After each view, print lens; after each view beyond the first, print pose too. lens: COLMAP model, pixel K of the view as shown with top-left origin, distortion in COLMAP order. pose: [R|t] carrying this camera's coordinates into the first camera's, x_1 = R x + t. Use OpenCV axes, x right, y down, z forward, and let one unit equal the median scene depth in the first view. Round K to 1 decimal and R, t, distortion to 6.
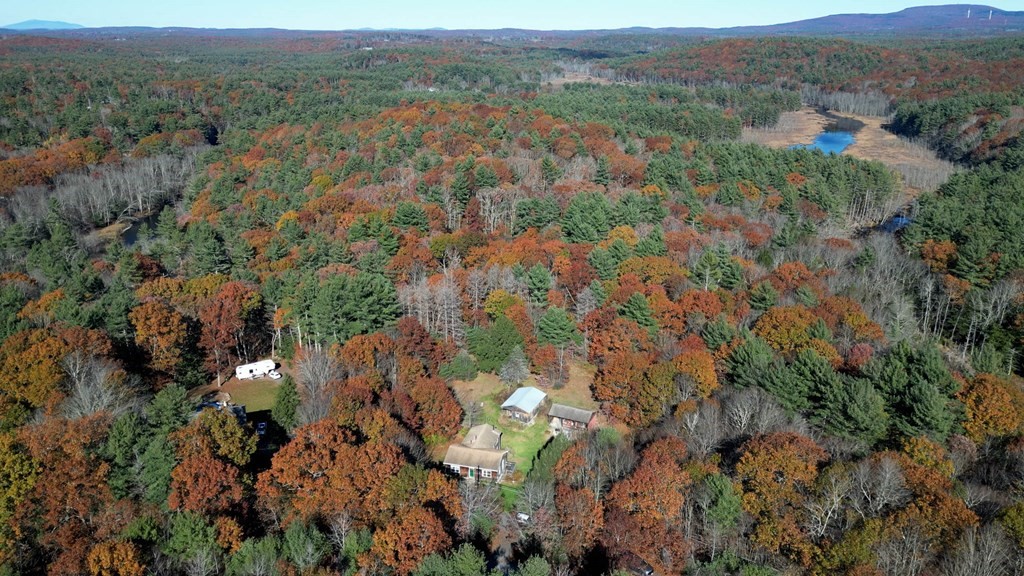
lens RADIAL K [[746.5, 0, 512.0], [0, 746.5, 288.0], [0, 0, 1]] dist [0.068707, -0.003702]
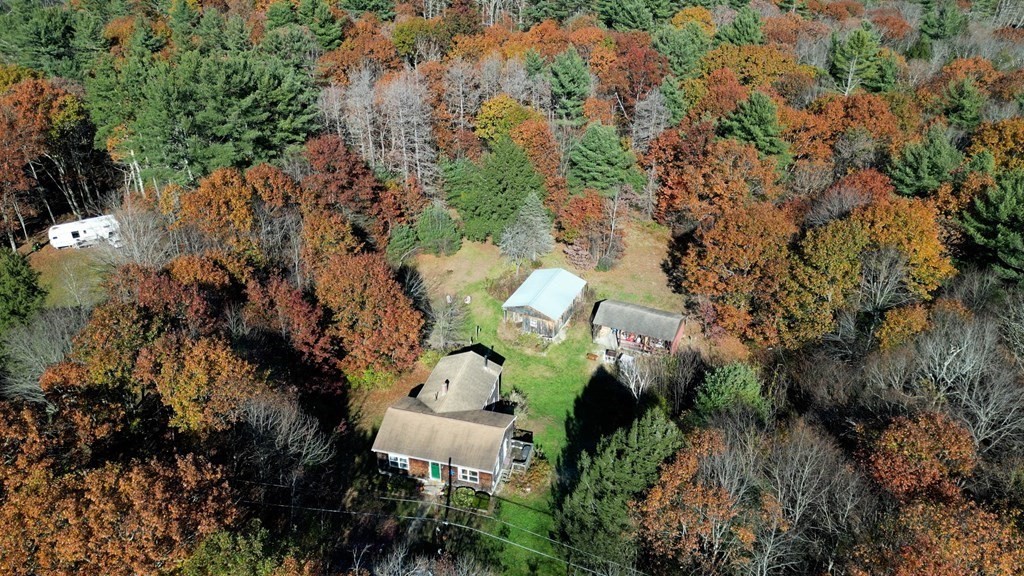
lens RADIAL K [[746.5, 0, 512.0], [0, 746.5, 288.0], [0, 0, 1]] dist [0.068707, -0.003702]
pose [[0.999956, 0.000501, -0.009383, -0.002856], [0.001313, 0.981346, 0.192248, 0.040444], [0.009304, -0.192252, 0.981302, 0.446012]]
